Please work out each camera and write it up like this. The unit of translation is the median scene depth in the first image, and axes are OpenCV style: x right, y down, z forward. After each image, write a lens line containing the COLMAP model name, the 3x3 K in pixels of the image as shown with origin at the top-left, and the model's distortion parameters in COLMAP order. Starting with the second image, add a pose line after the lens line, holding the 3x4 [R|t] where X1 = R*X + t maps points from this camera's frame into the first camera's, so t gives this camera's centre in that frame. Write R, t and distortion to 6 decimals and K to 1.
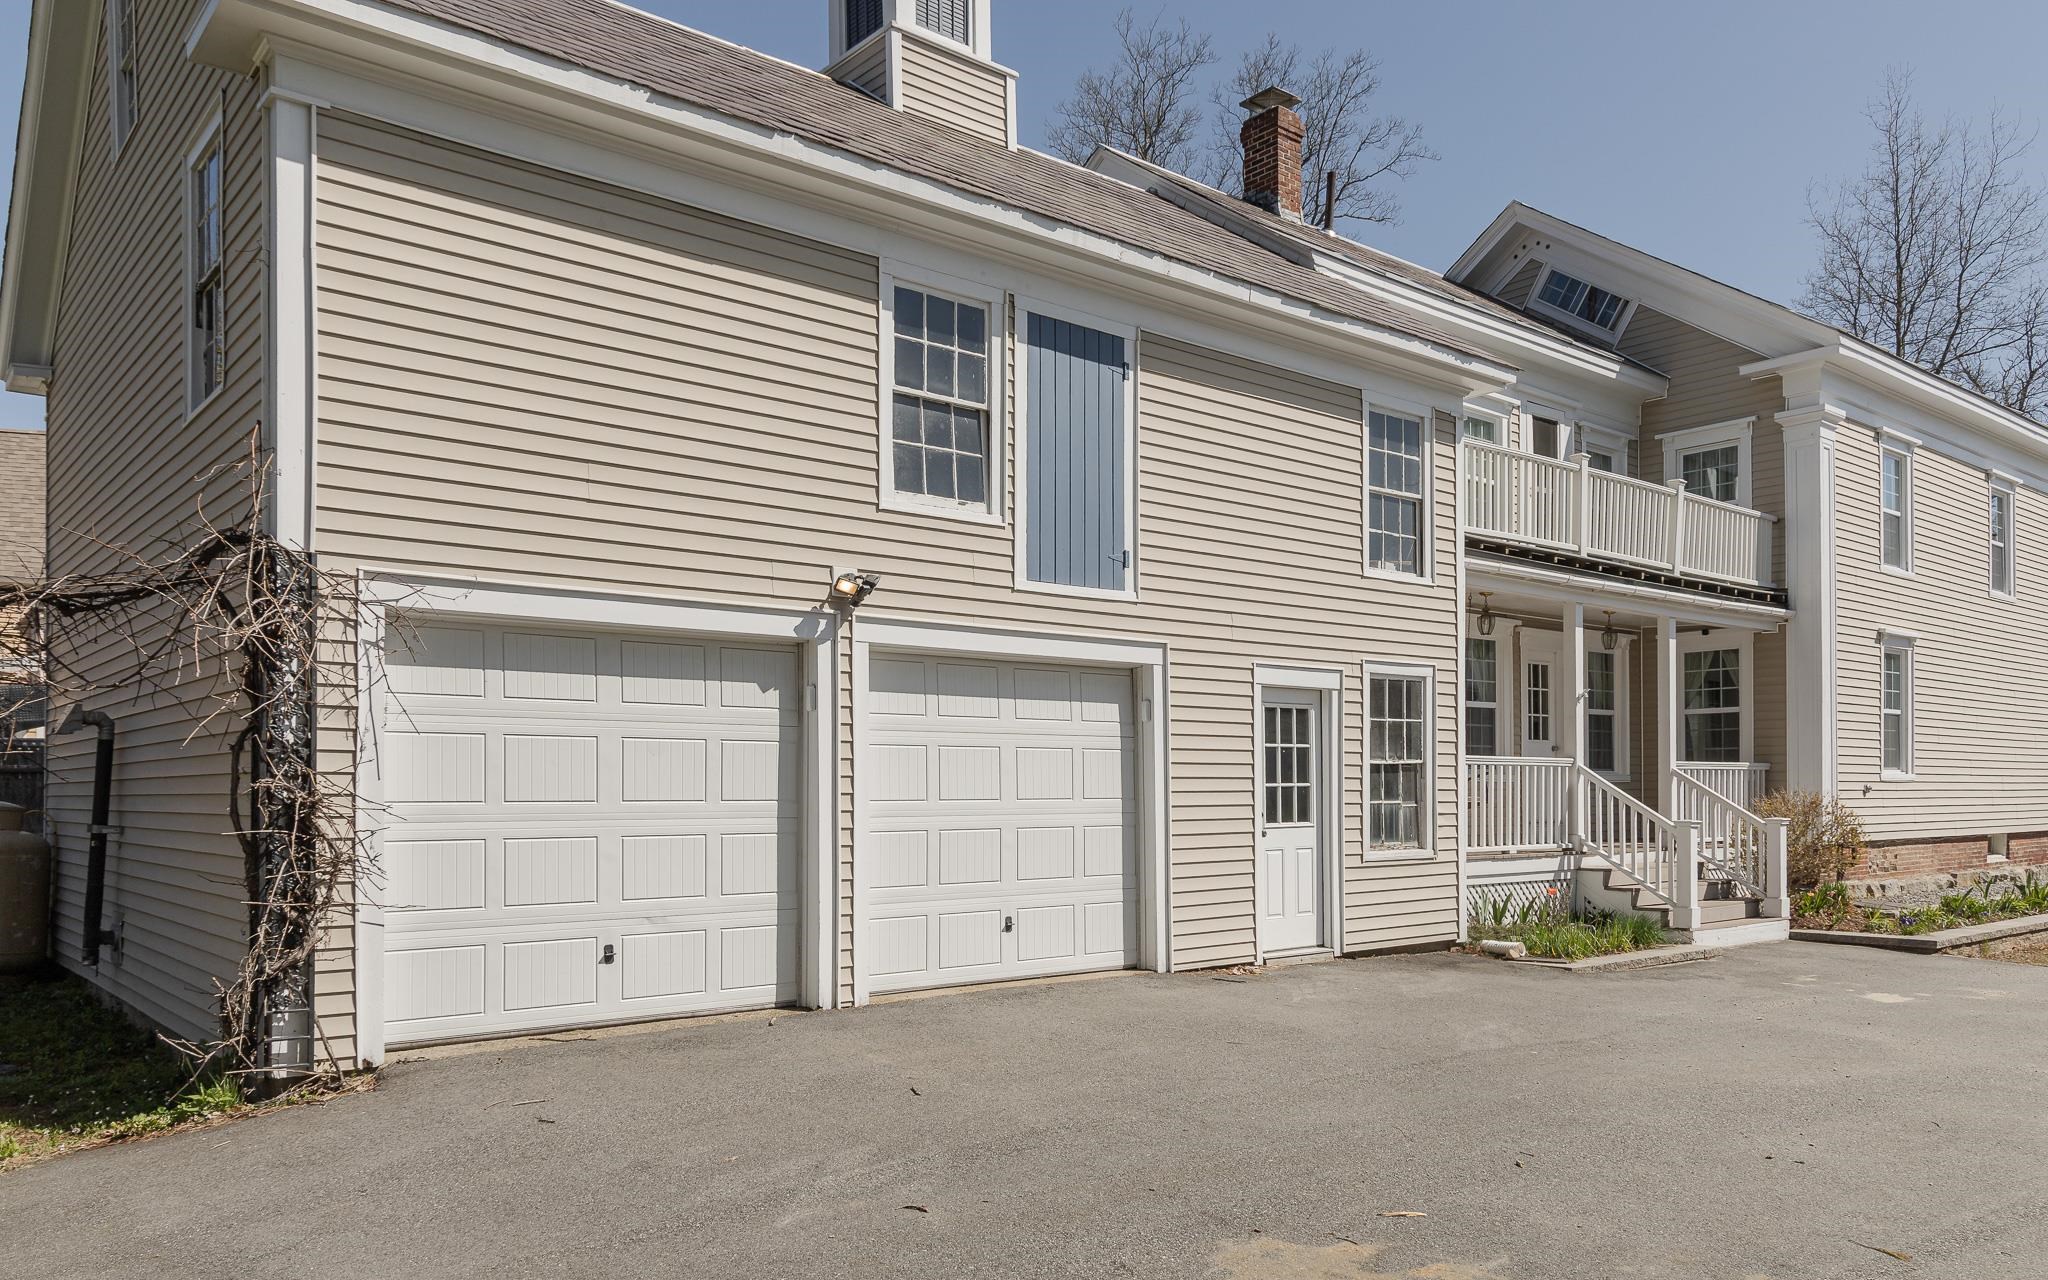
lens RADIAL K [[1430.7, 0, 1059.1], [0, 1430.7, 776.1], [0, 0, 1]] dist [0.015840, -0.002297]
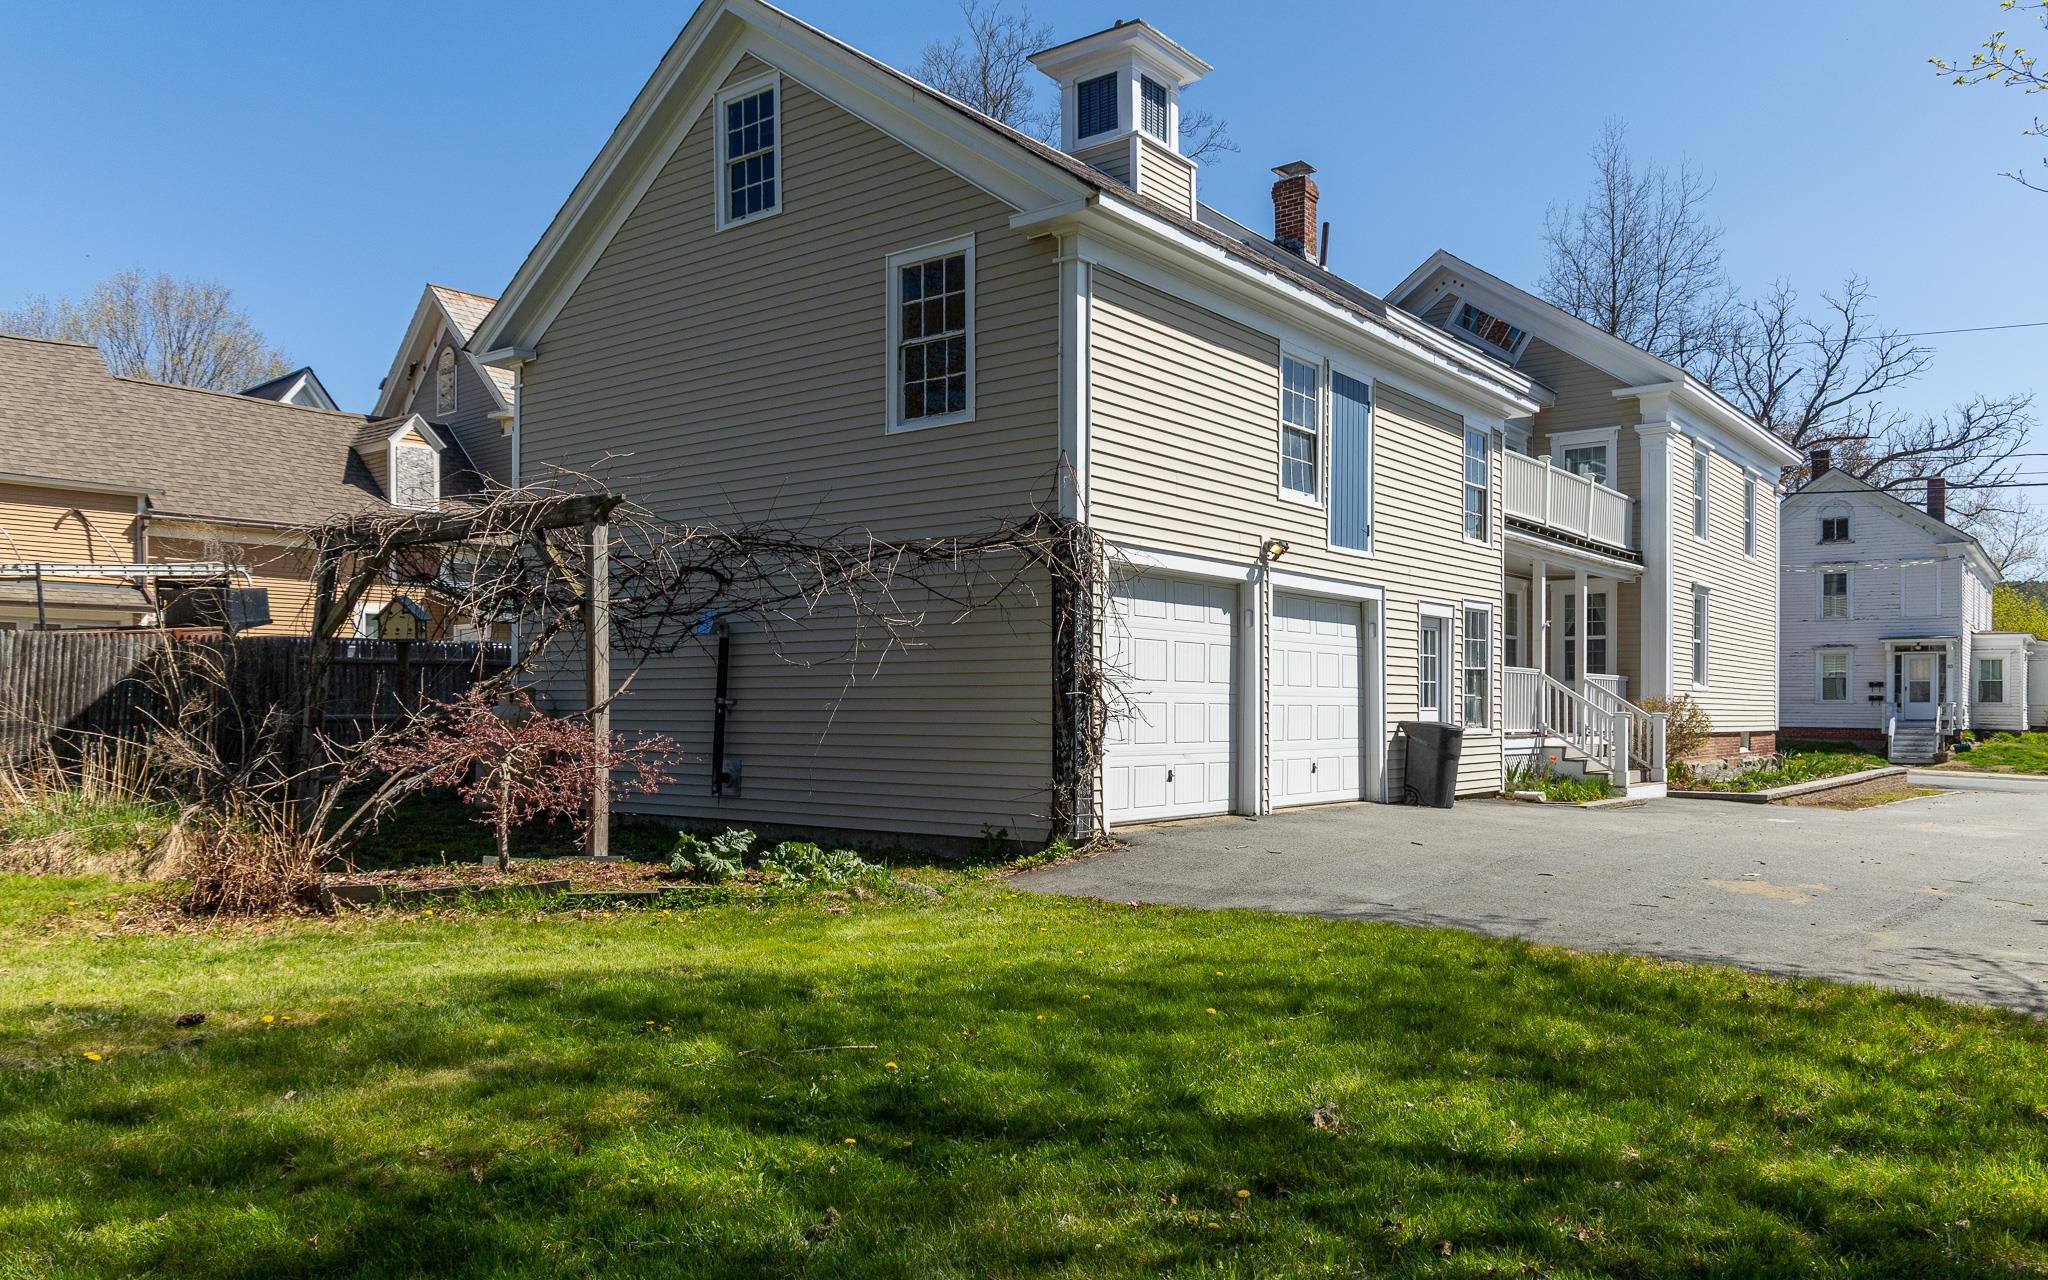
lens RADIAL K [[1431.7, 0, 1027.8], [0, 1431.7, 700.4], [0, 0, 1]] dist [0.012826, 0.002351]
pose [[0.979251, 0.009334, 0.202438, -0.548877], [-0.010090, 0.999945, 0.002702, 0.025366], [-0.202402, -0.004688, 0.979291, -0.375513]]
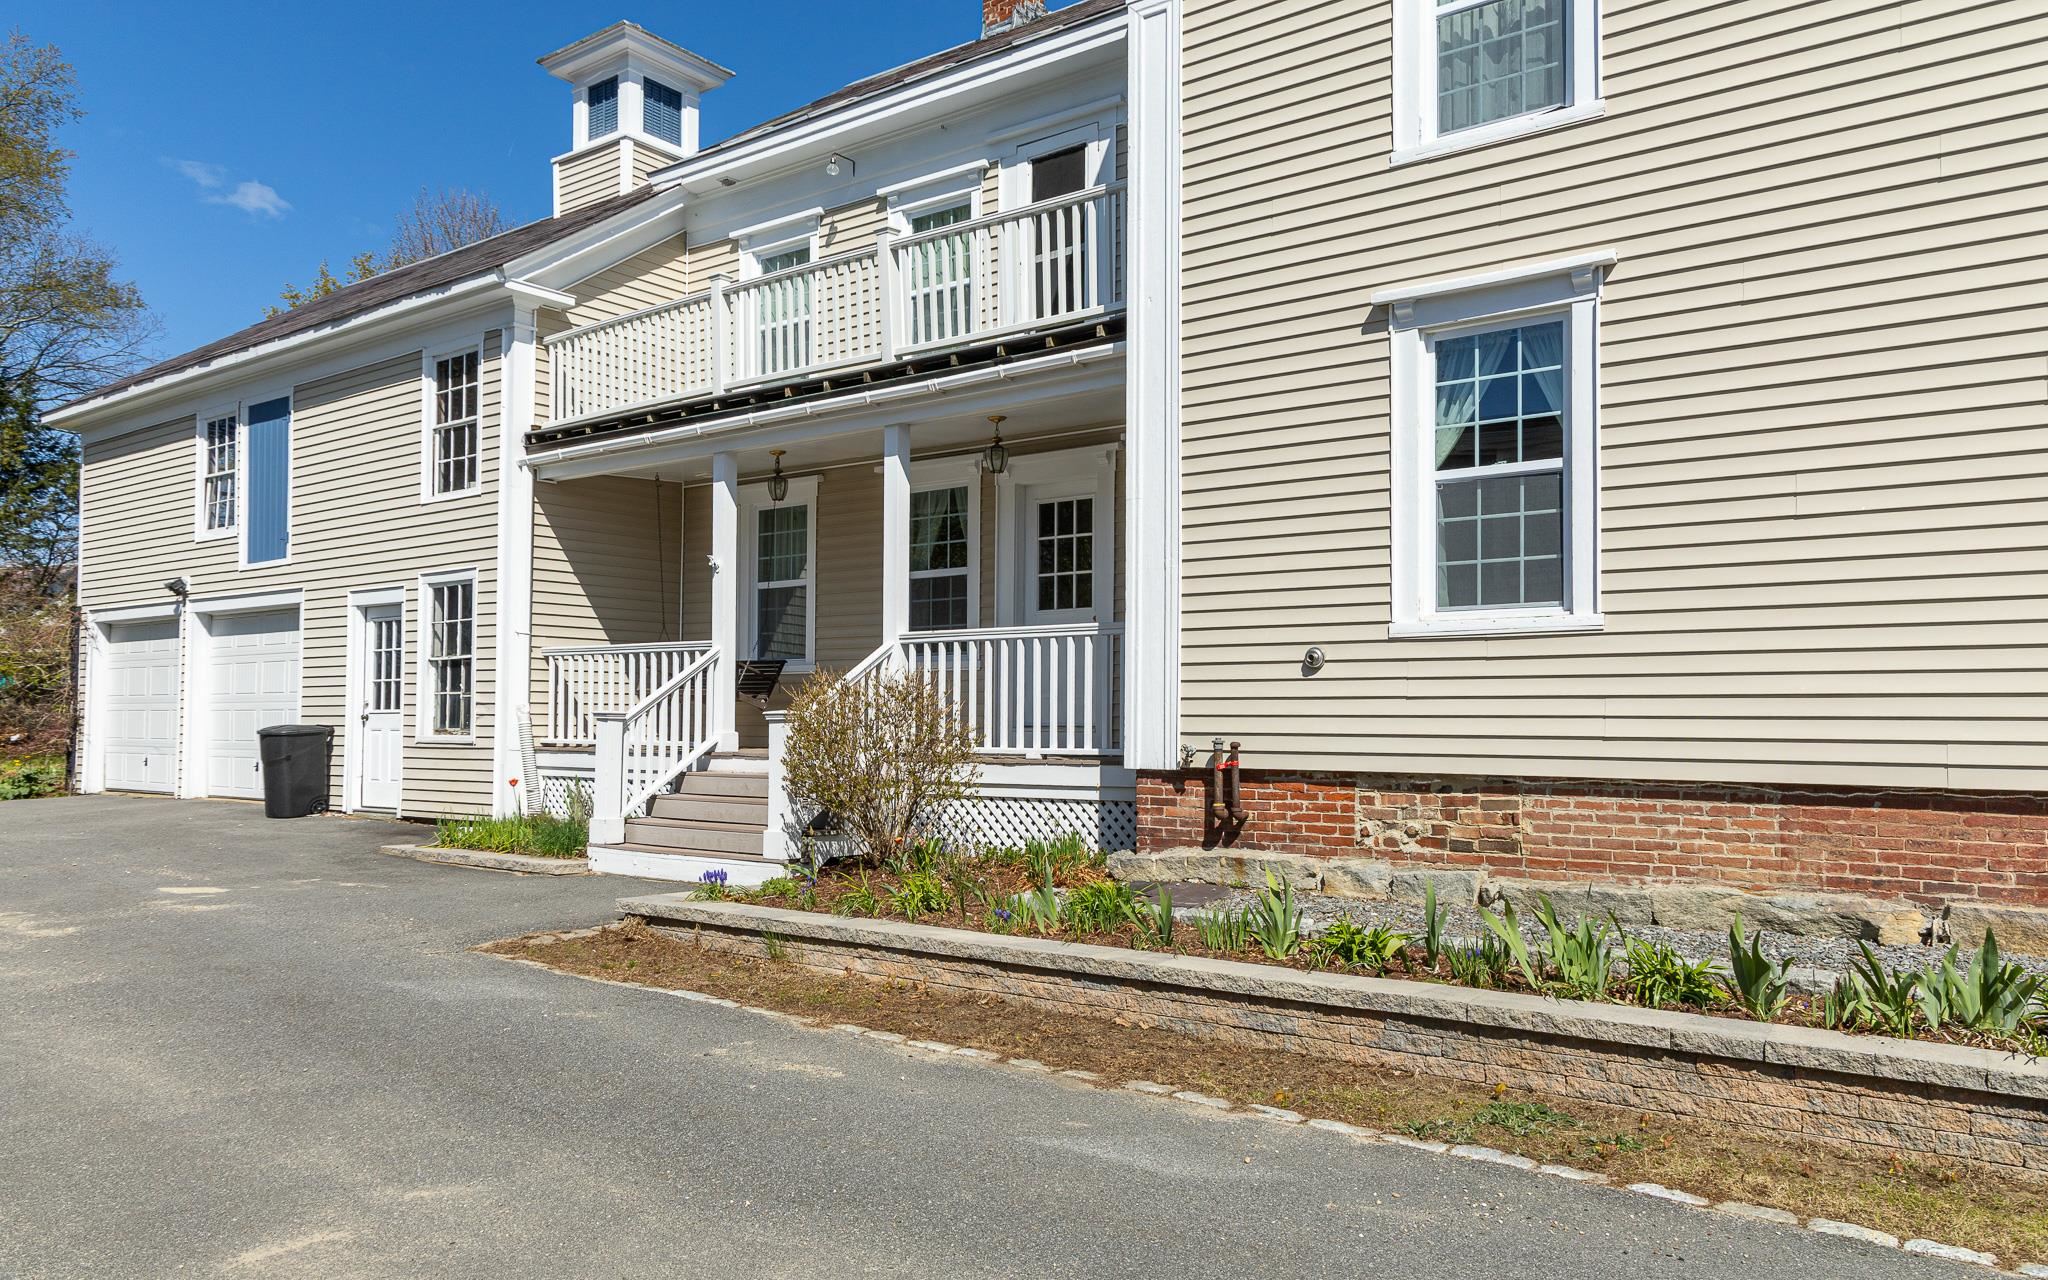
lens RADIAL K [[1431.7, 0, 1027.8], [0, 1431.7, 700.4], [0, 0, 1]] dist [0.012826, 0.002351]
pose [[0.235956, -0.016609, -0.971622, 1.561761], [0.004411, 0.999862, -0.016021, 0.047950], [0.971754, -0.000505, 0.235997, 1.261264]]
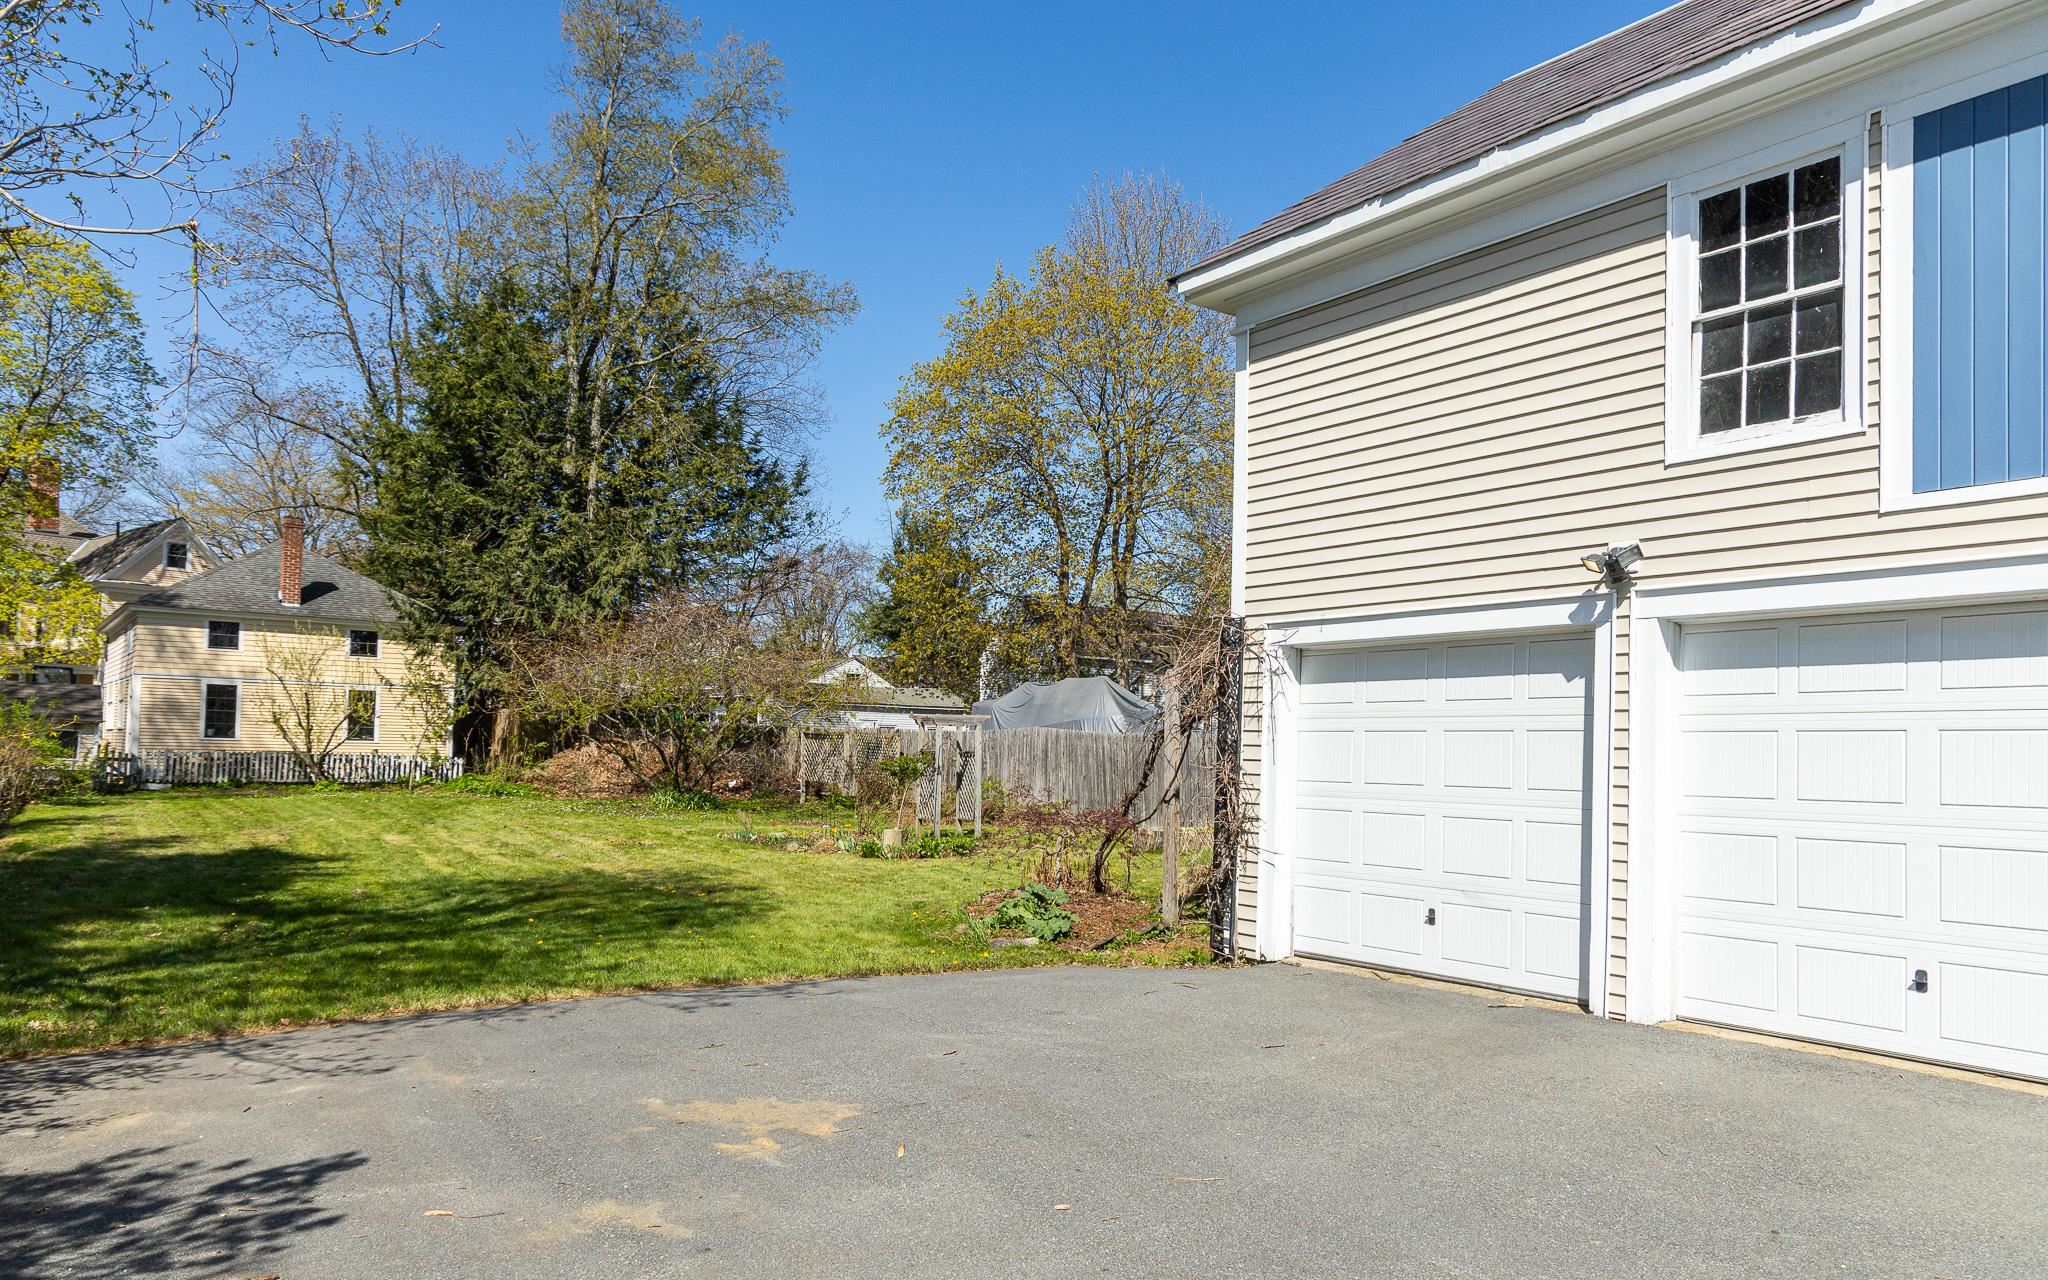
lens RADIAL K [[1431.7, 0, 1027.8], [0, 1431.7, 700.4], [0, 0, 1]] dist [0.012826, 0.002351]
pose [[-0.077495, -0.038399, -0.996253, 0.604797], [-0.008435, 0.999248, -0.037859, -0.003518], [0.996957, 0.005470, -0.077761, 0.522595]]
